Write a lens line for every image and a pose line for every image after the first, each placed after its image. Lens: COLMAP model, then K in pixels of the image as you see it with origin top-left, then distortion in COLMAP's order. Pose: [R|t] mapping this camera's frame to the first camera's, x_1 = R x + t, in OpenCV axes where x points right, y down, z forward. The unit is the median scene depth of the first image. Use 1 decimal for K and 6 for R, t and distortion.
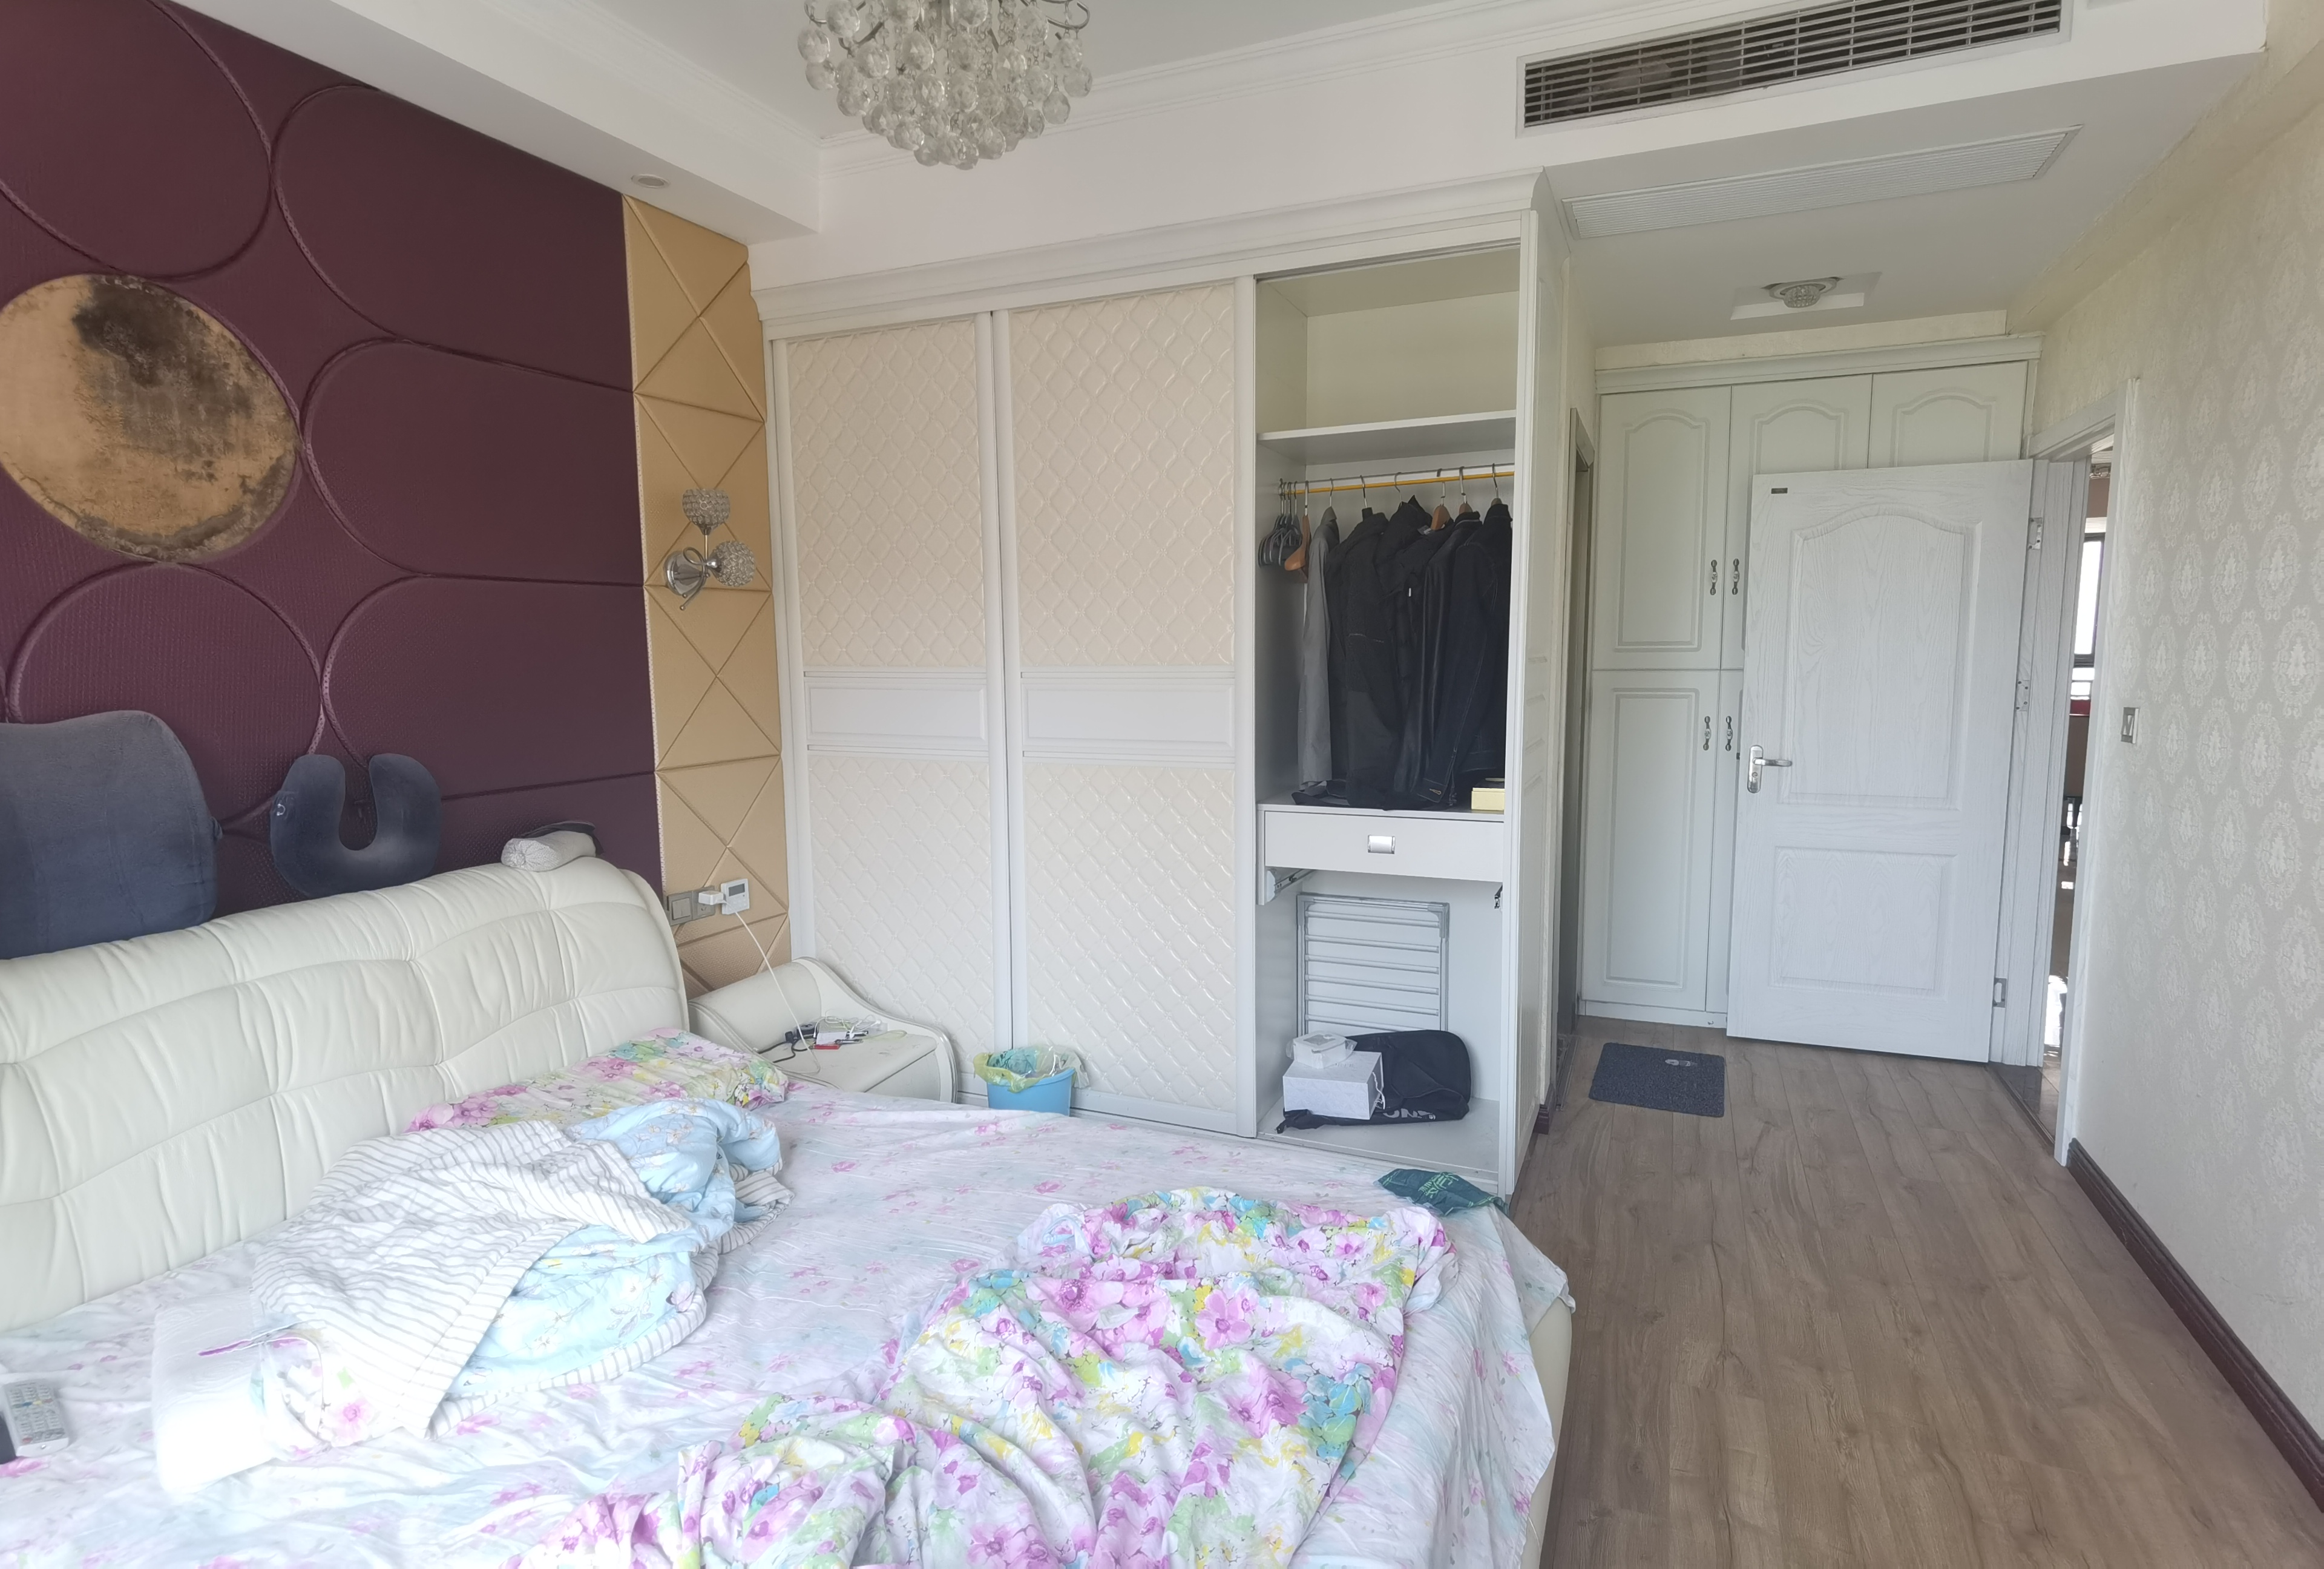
lens RADIAL K [[1186.7, 0, 1162.0], [0, 1186.7, 784.5], [0, 0, 1]] dist [0.021164, -0.000432]
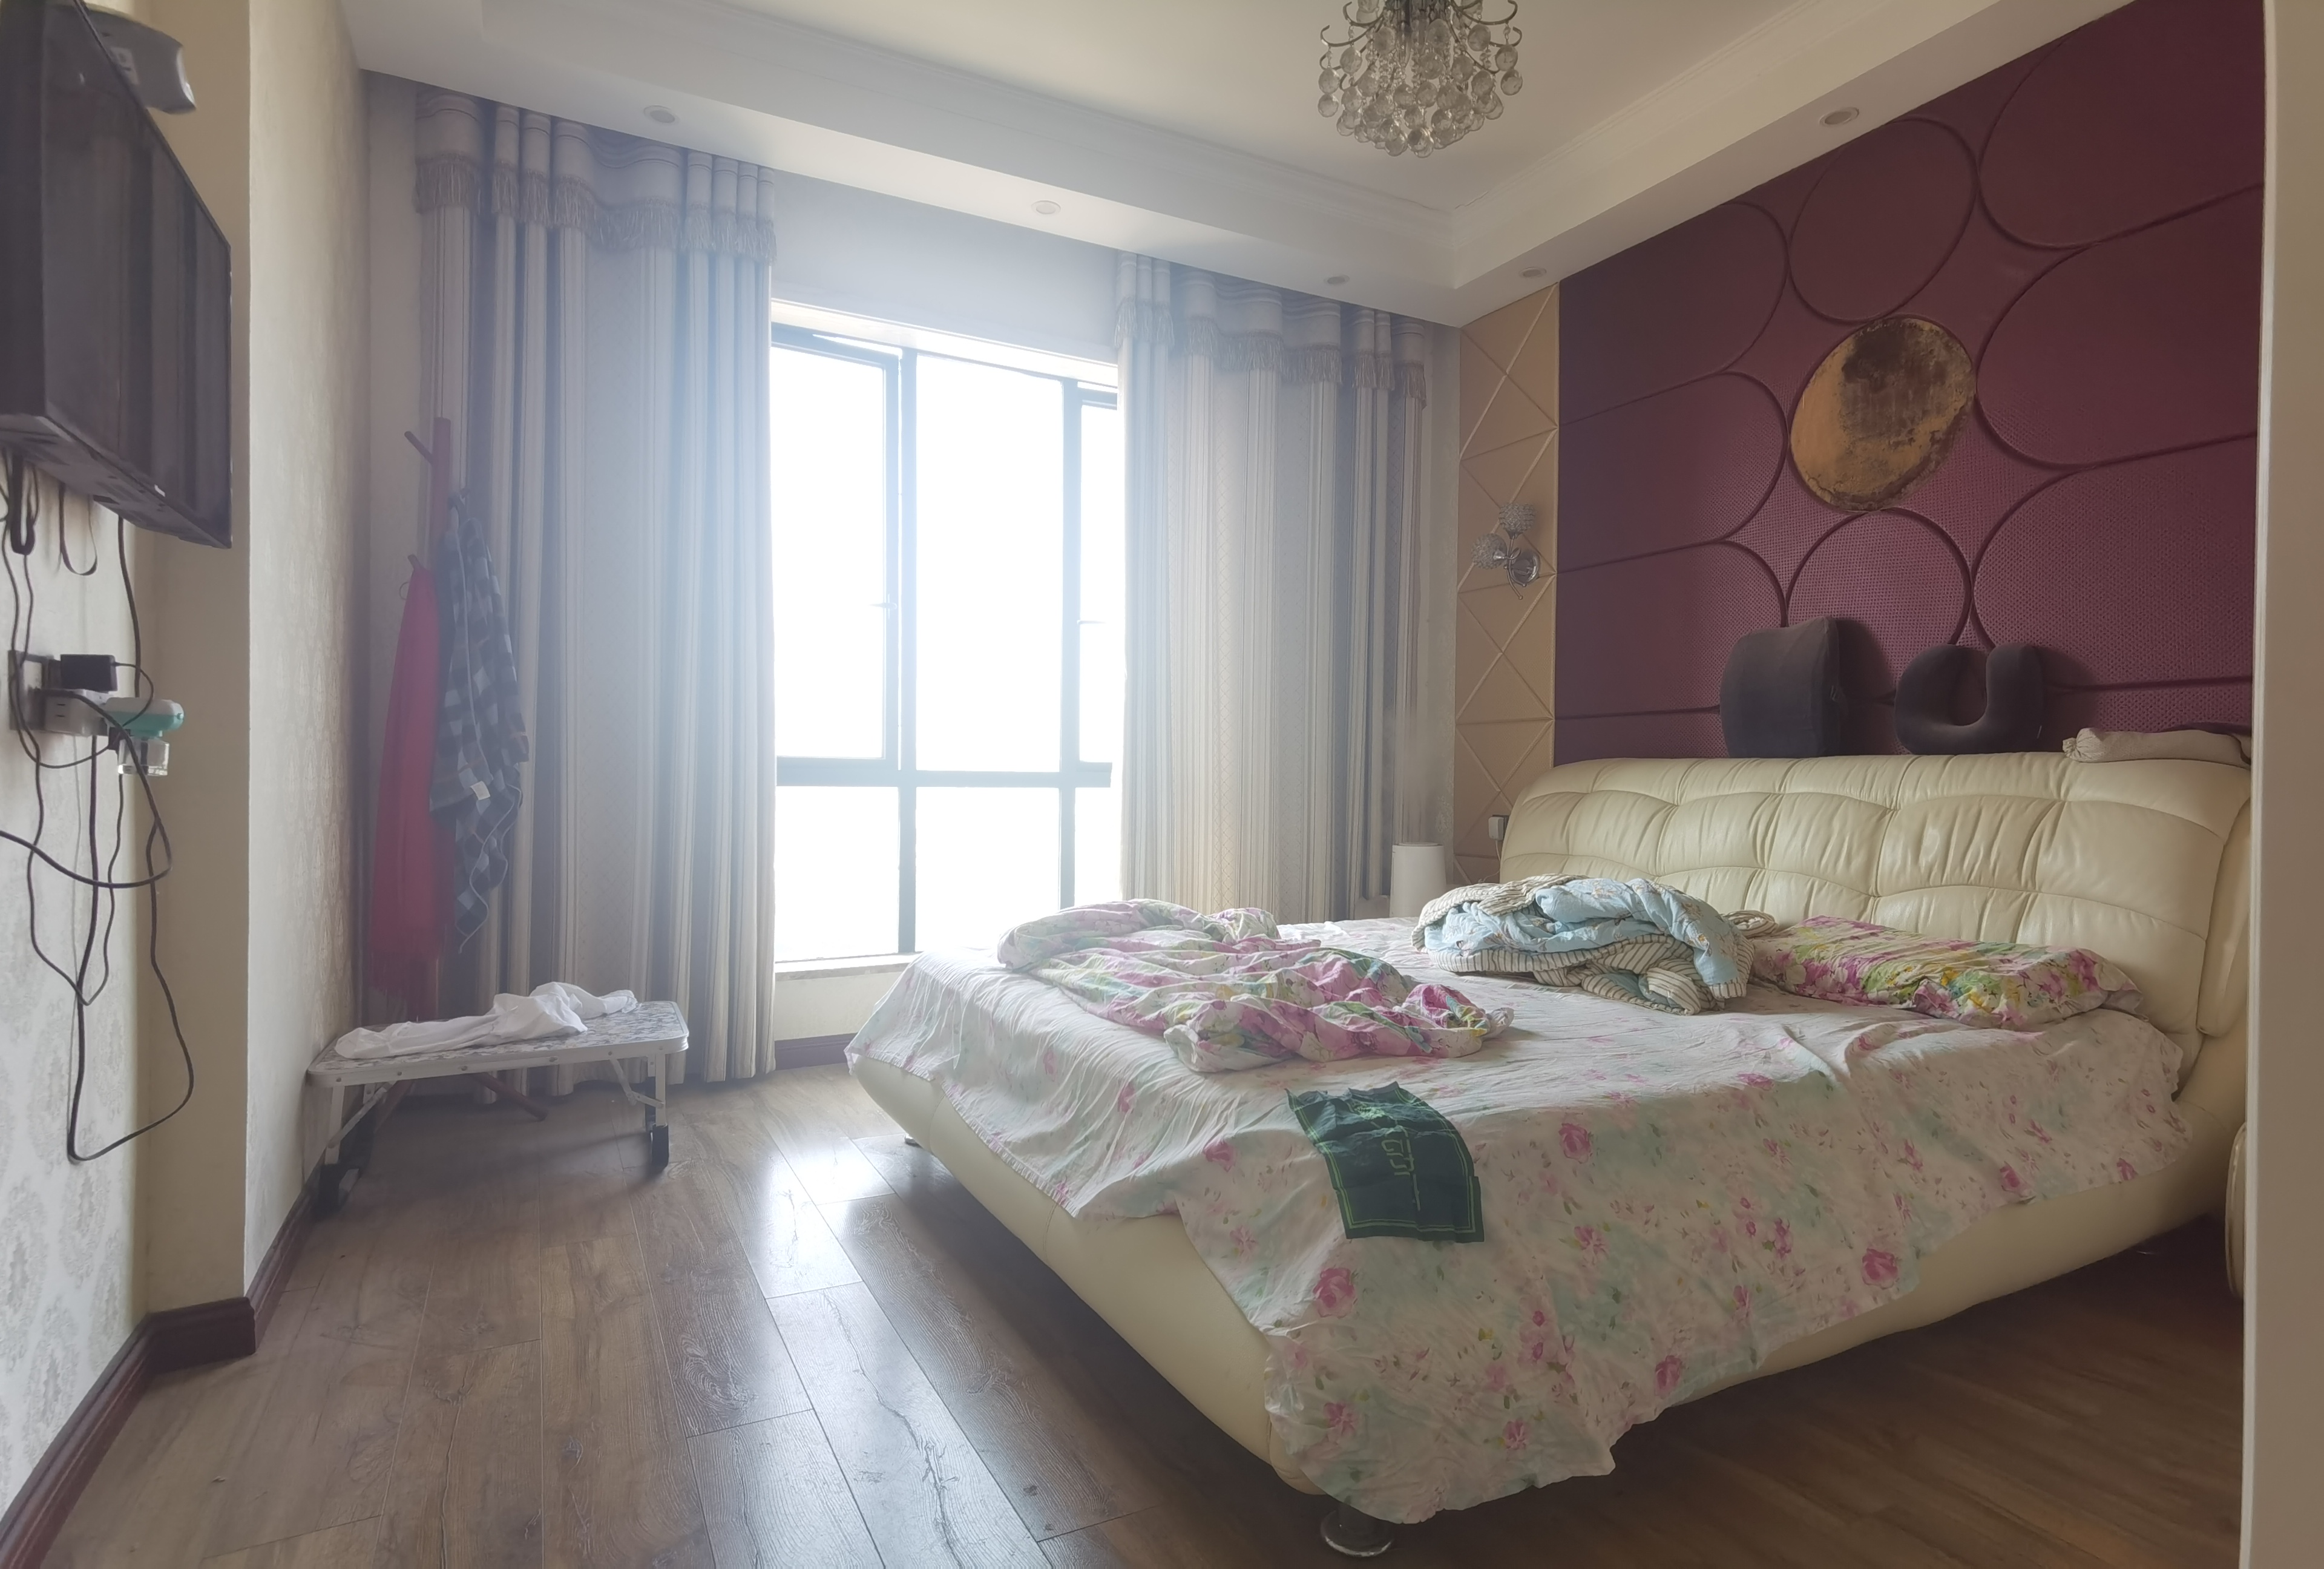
lens RADIAL K [[1186.7, 0, 1162.0], [0, 1186.7, 784.5], [0, 0, 1]] dist [0.021164, -0.000432]
pose [[-0.629625, 0.009262, -0.776844, 0.800813], [-0.095470, 0.991428, 0.089198, 0.089866], [0.771011, 0.130326, -0.623343, 1.247854]]
